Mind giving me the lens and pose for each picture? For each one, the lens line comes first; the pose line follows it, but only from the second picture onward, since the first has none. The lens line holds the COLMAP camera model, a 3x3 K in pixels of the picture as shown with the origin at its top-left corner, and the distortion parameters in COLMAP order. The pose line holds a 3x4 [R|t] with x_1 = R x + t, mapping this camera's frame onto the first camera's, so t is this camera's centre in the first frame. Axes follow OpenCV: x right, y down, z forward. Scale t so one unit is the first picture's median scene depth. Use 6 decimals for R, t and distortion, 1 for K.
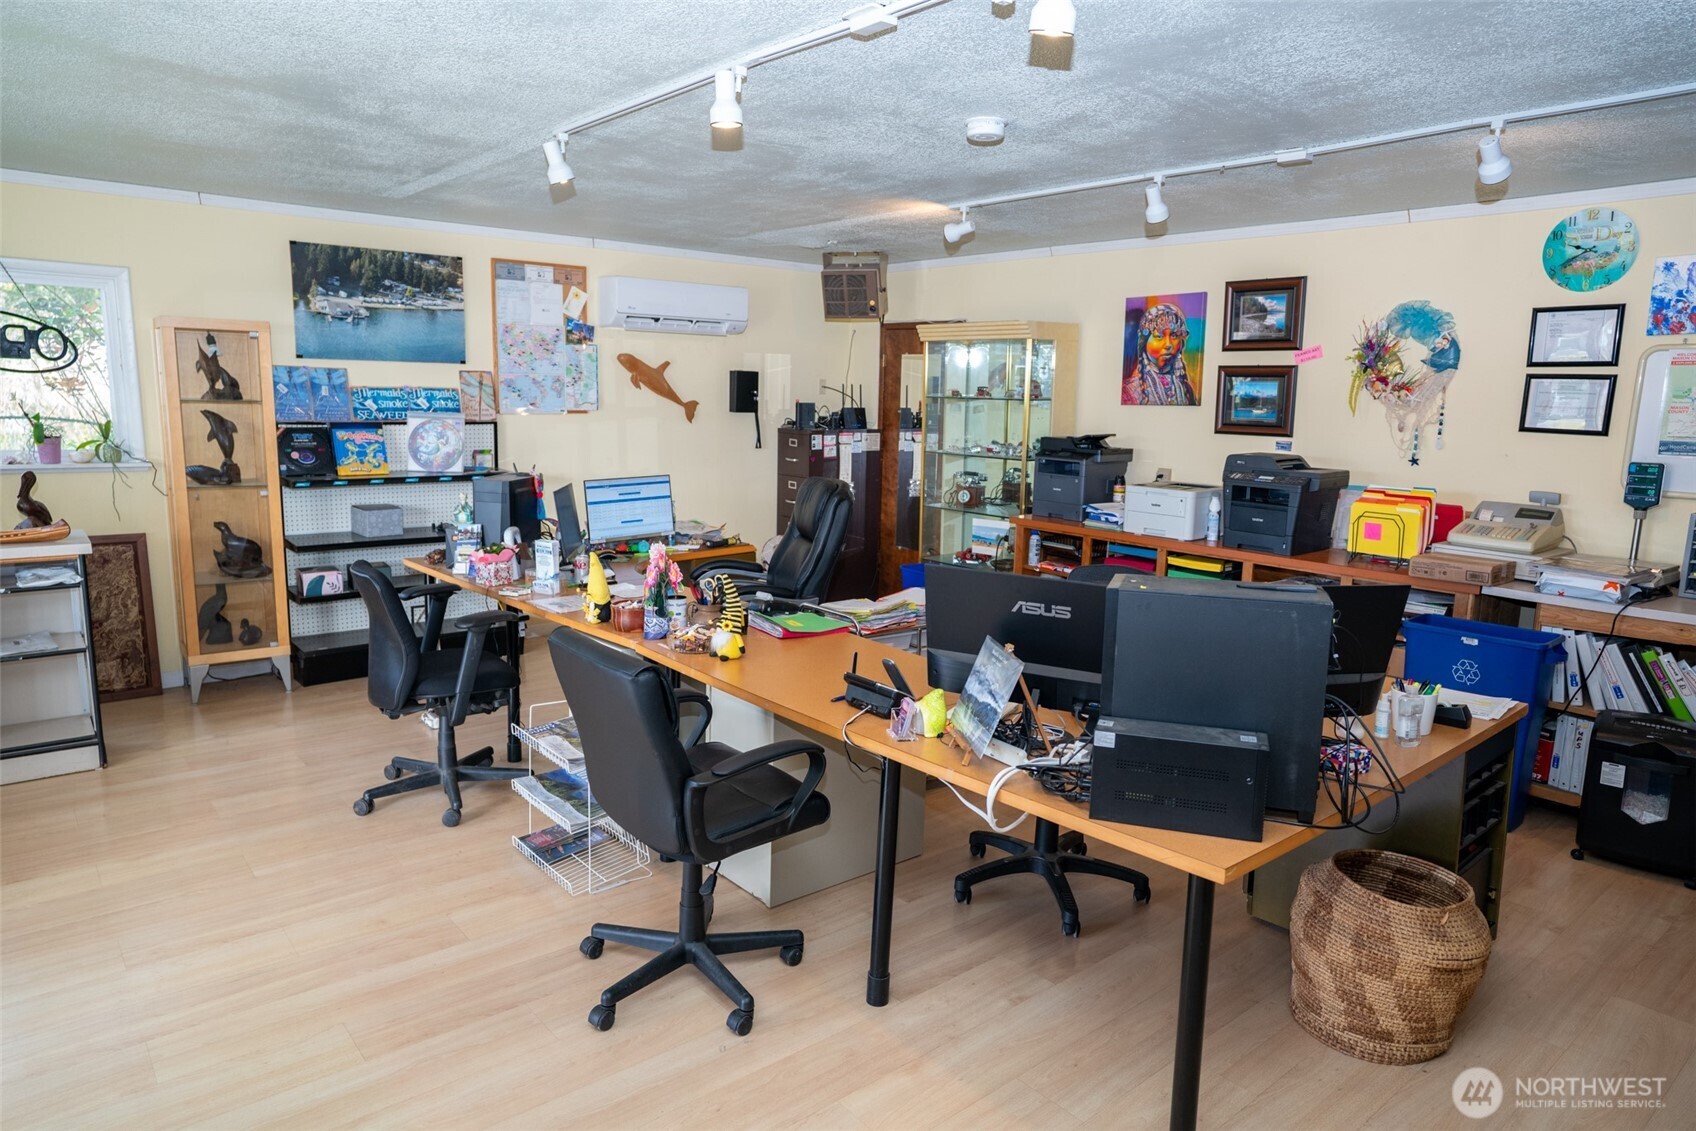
lens RADIAL K [[1044.1, 0, 848.0], [0, 1044.1, 565.5], [0, 0, 1]] dist [0.004647, 0.002835]
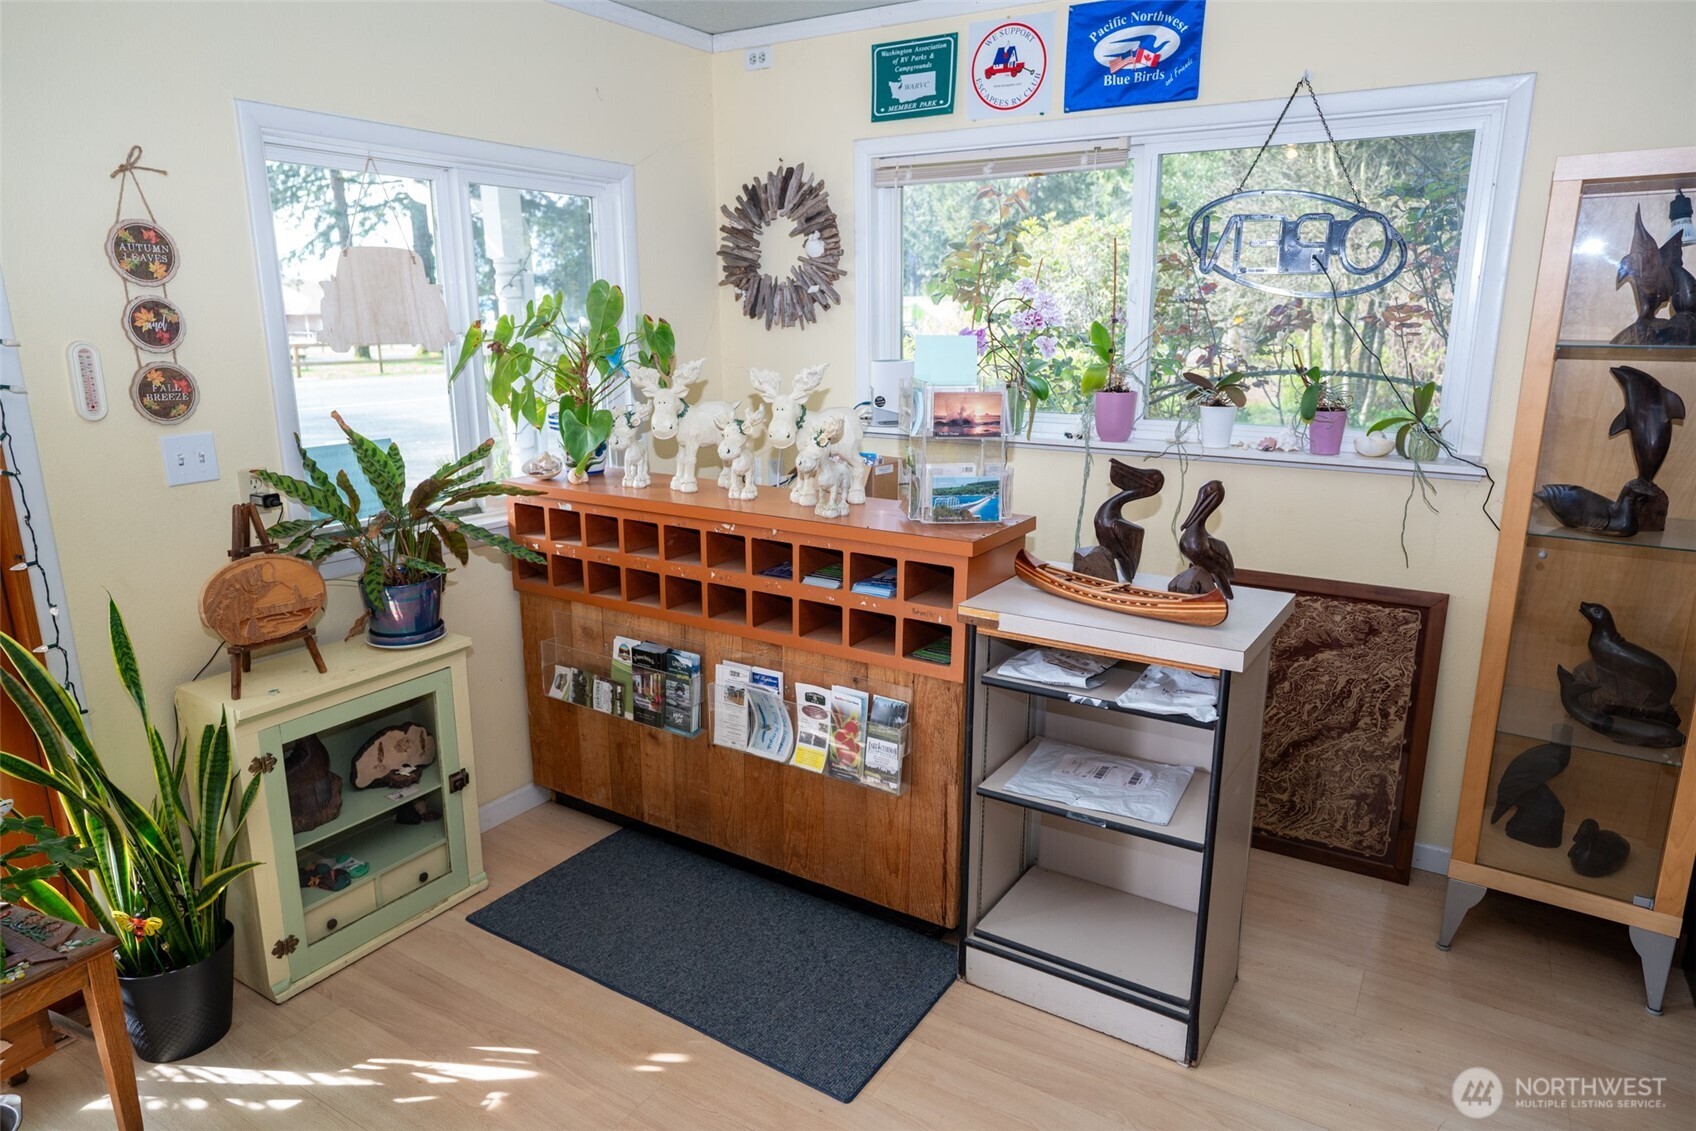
lens RADIAL K [[1044.1, 0, 848.0], [0, 1044.1, 565.5], [0, 0, 1]] dist [0.004647, 0.002835]
pose [[0.312874, 0.204870, -0.927436, -0.277544], [-0.145442, 0.975278, 0.166372, -0.091627], [0.938593, 0.082835, 0.334936, 0.537802]]
